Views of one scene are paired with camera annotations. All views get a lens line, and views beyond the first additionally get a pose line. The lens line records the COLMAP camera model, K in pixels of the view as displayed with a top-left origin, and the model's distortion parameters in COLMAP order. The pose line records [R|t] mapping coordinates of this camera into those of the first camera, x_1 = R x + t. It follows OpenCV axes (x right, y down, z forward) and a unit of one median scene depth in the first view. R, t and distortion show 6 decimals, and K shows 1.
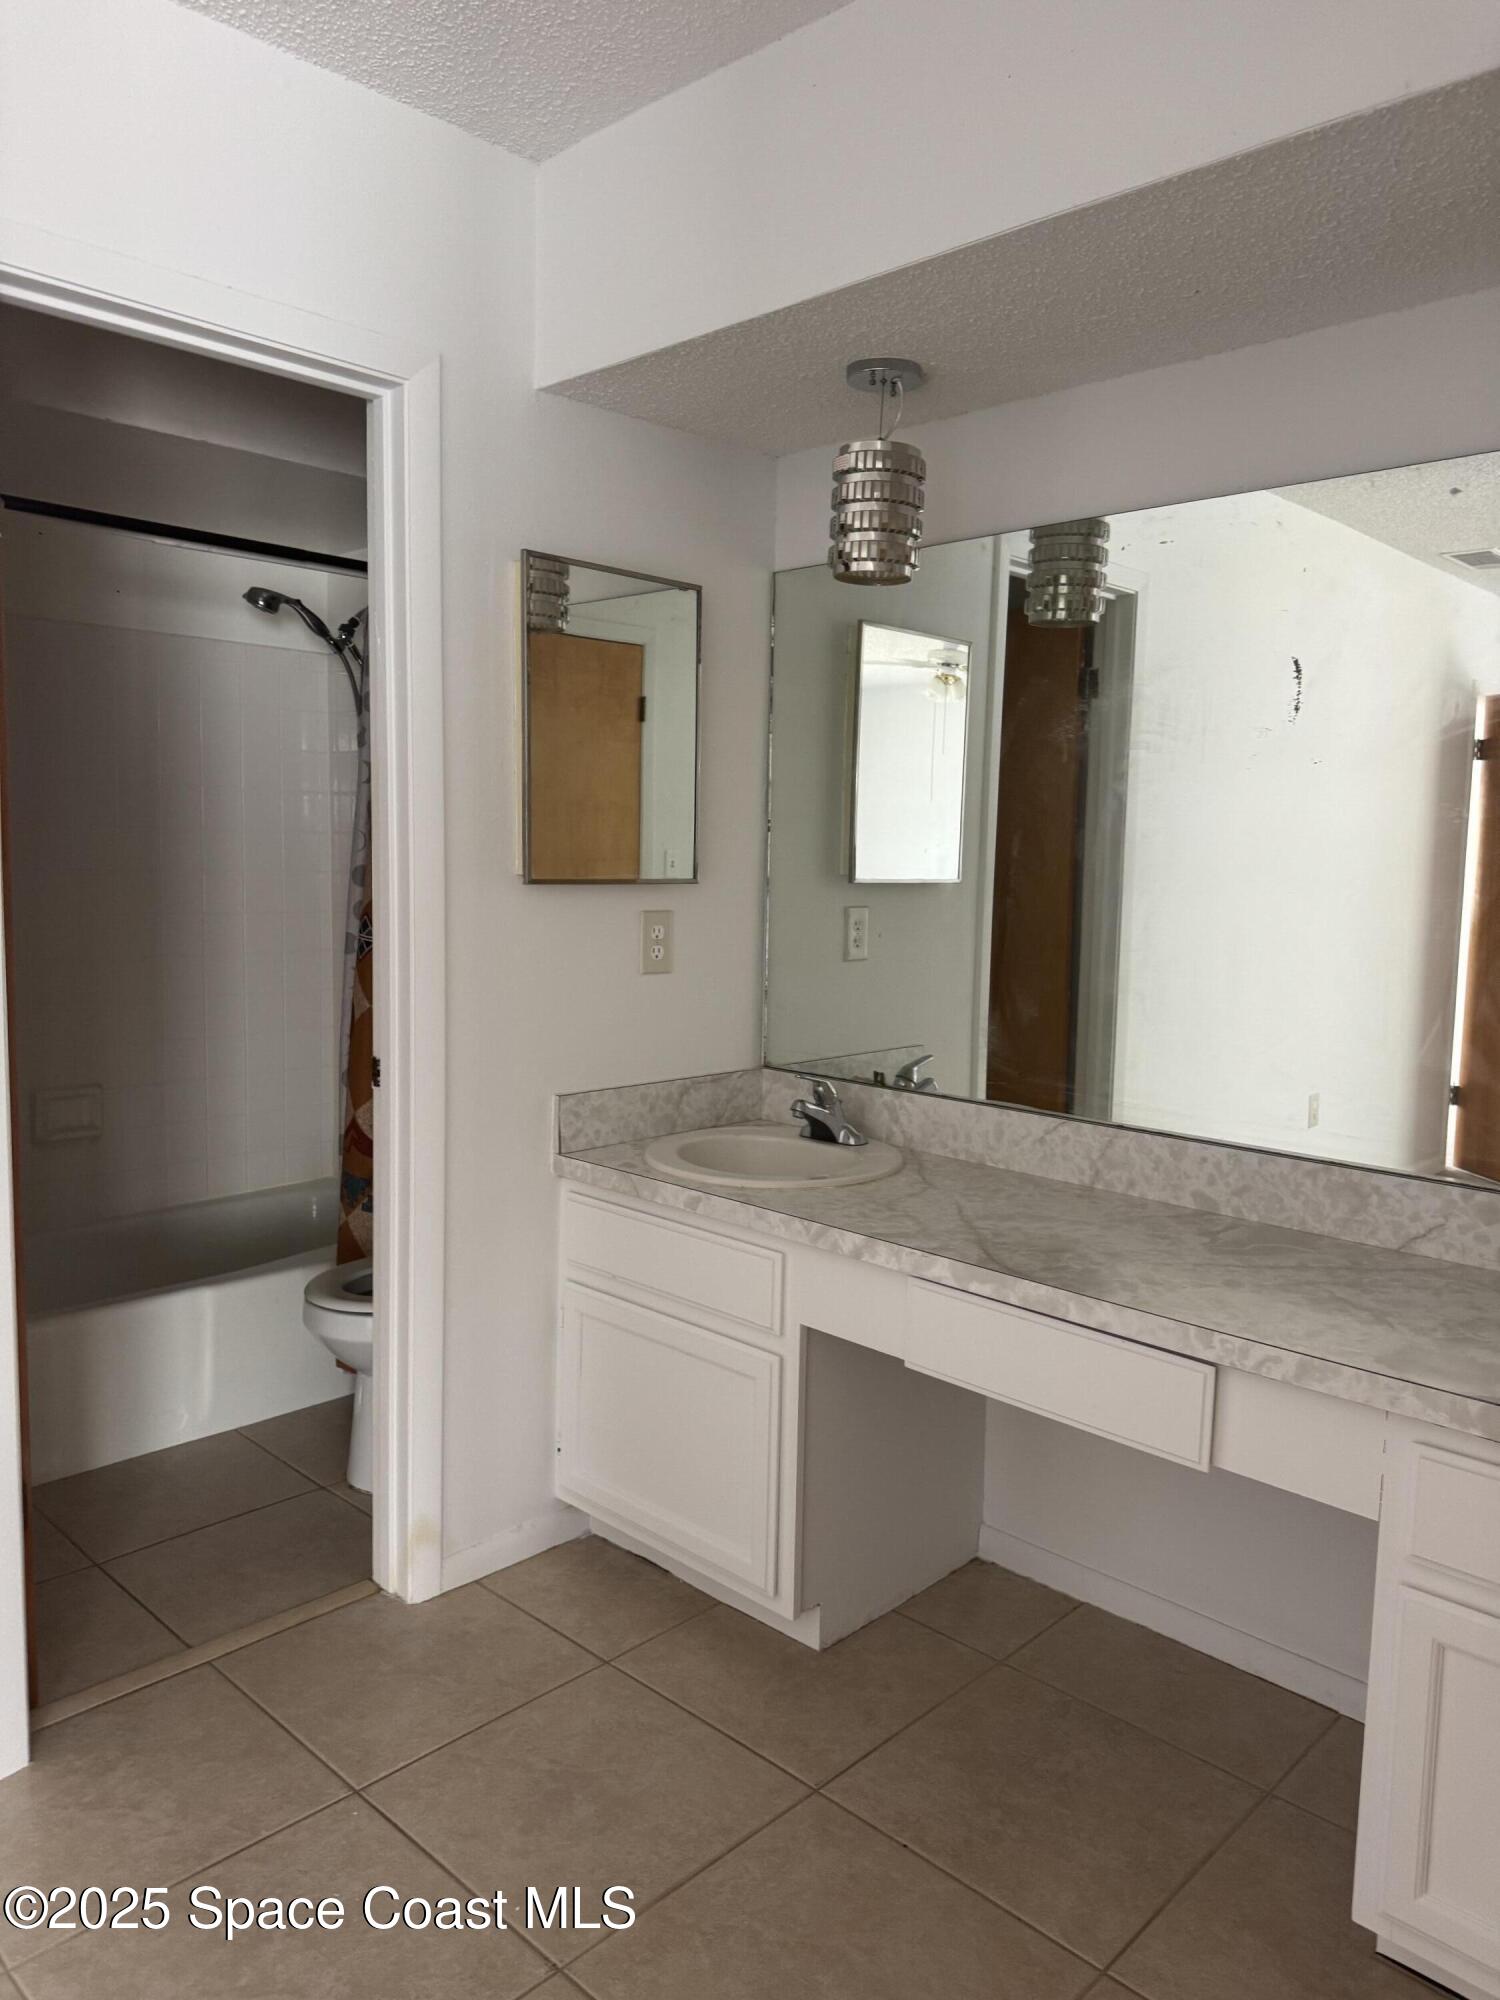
lens RADIAL K [[1402.7, 0, 750.0], [0, 1402.7, 1000.0], [0, 0, 1]] dist [0.166173, -0.300336]
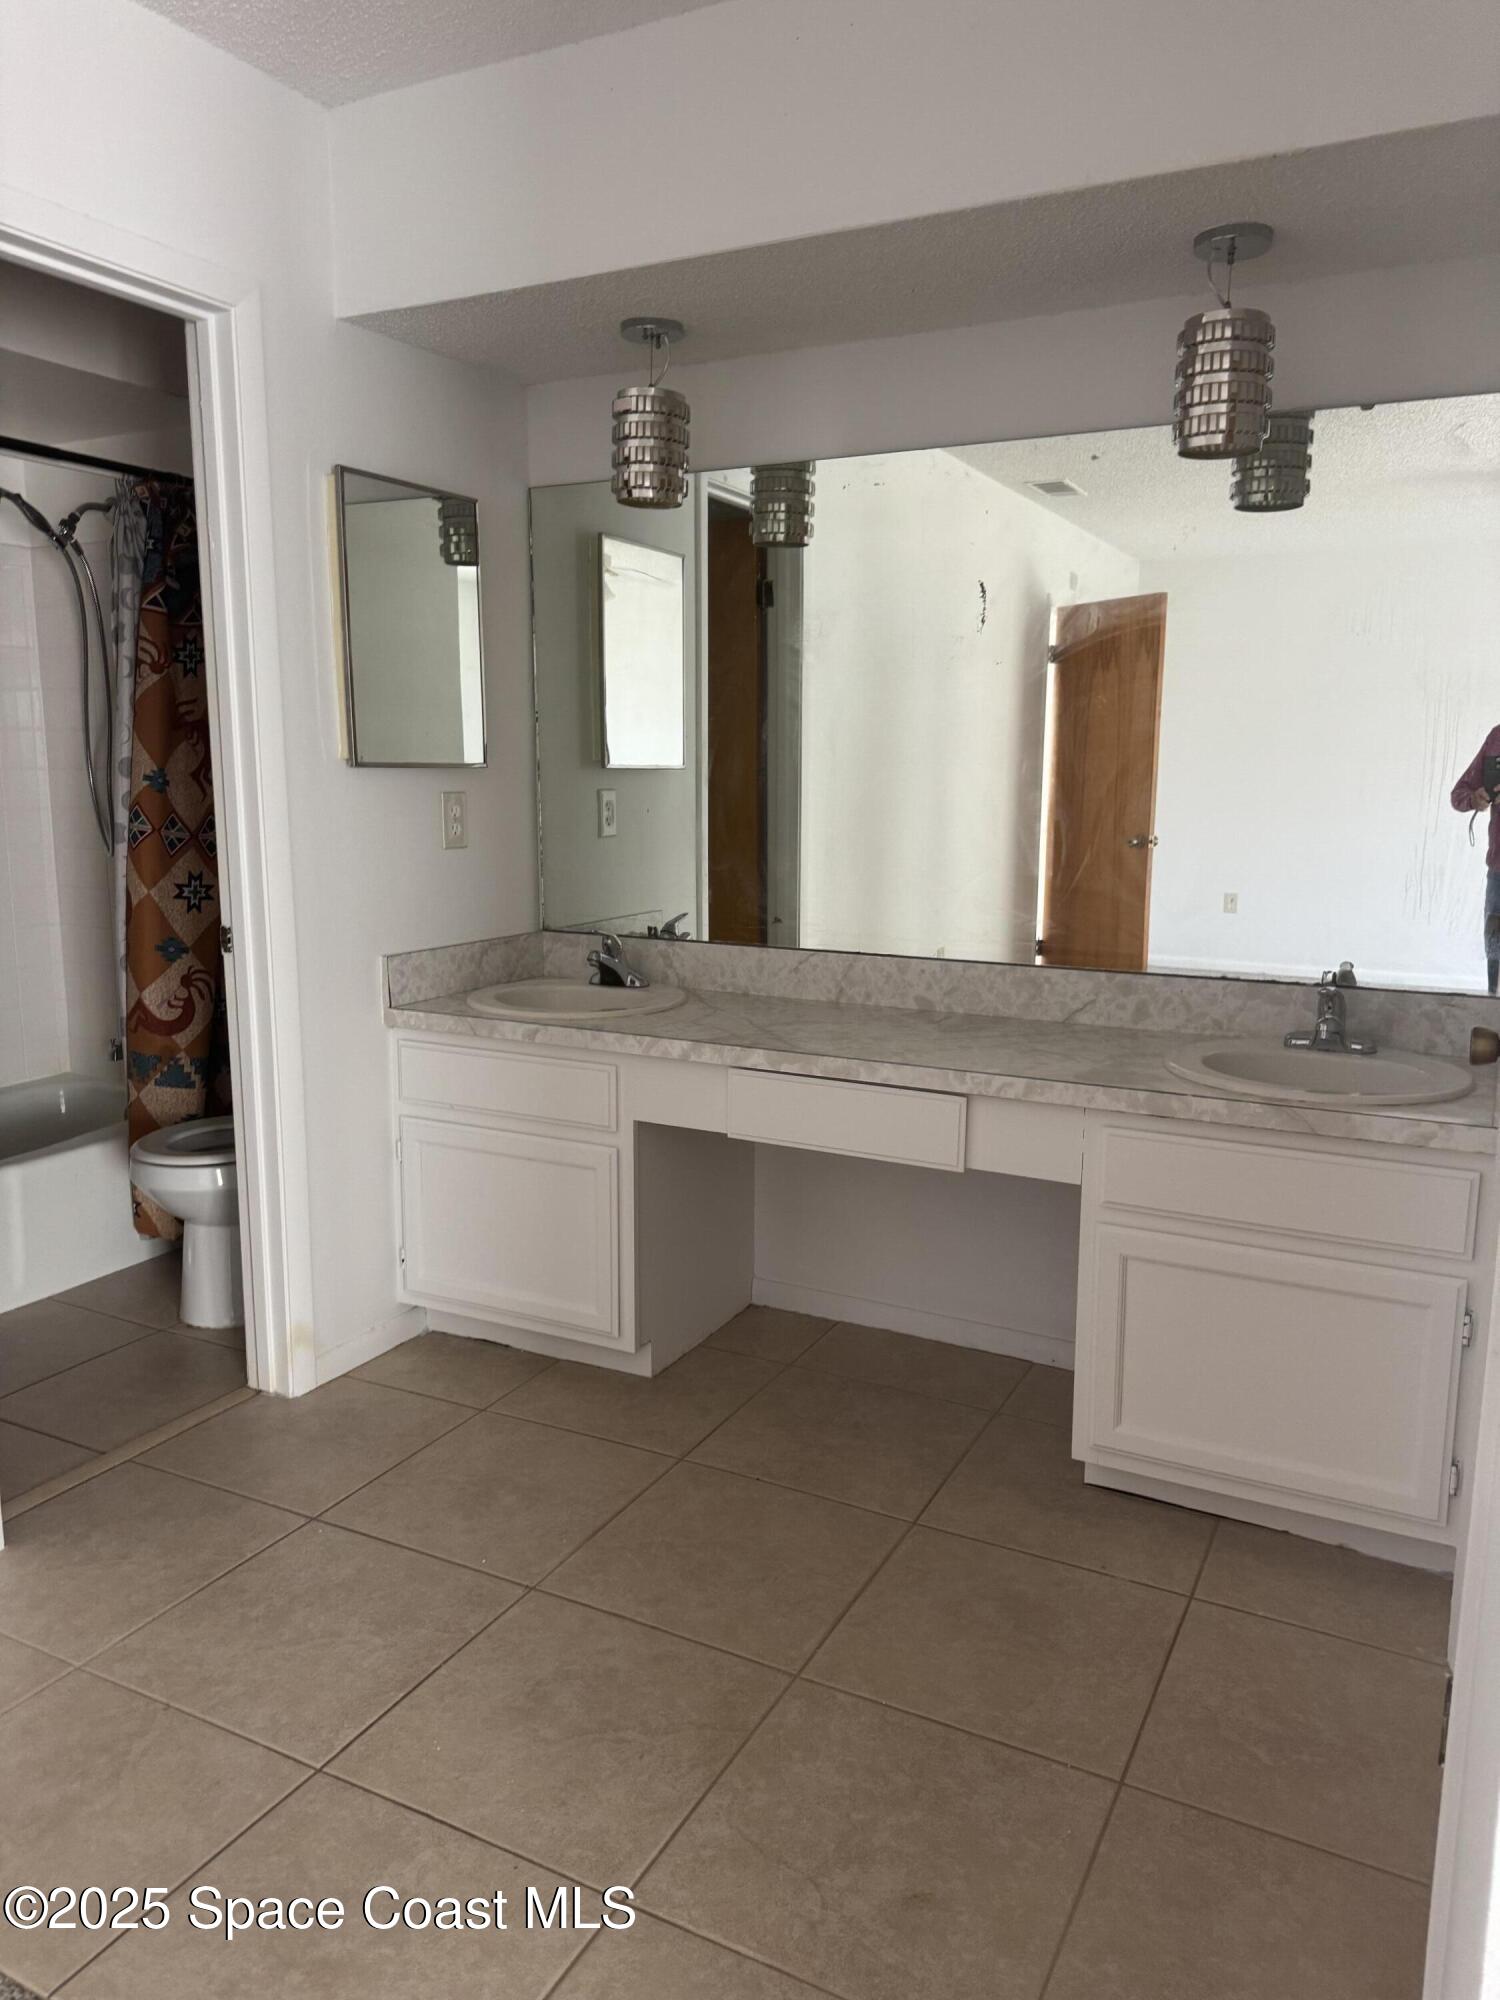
lens RADIAL K [[1402.7, 0, 750.0], [0, 1402.7, 1000.0], [0, 0, 1]] dist [0.166173, -0.300336]
pose [[0.960170, -0.062445, 0.272350, -0.178428], [0.044039, 0.996346, 0.073185, 0.034161], [-0.275924, -0.058276, 0.959411, -0.191501]]
